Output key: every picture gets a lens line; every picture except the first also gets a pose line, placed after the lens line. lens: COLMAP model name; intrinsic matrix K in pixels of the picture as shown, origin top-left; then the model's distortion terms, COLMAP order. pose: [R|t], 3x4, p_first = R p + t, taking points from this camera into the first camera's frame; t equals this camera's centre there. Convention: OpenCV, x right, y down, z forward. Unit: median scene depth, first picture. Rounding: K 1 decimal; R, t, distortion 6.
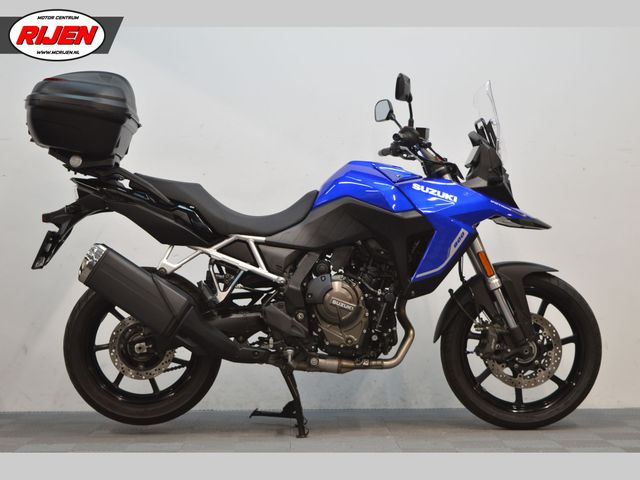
lens RADIAL K [[1350.3, 0, 320.0], [0, 1350.3, 240.0], [0, 0, 1]] dist [-0.027975, -0.108842]
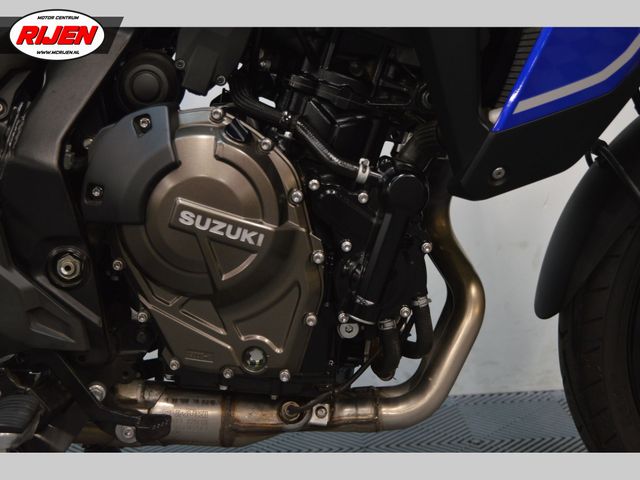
lens RADIAL K [[999.6, 0, 320.0], [0, 999.6, 240.0], [0, 0, 1]] dist [-0.020404, -0.065955]
pose [[0.999300, -0.029669, 0.022807, 0.030792], [0.024975, 0.982612, 0.183983, 0.016313], [-0.027869, -0.183285, 0.982665, 0.809559]]
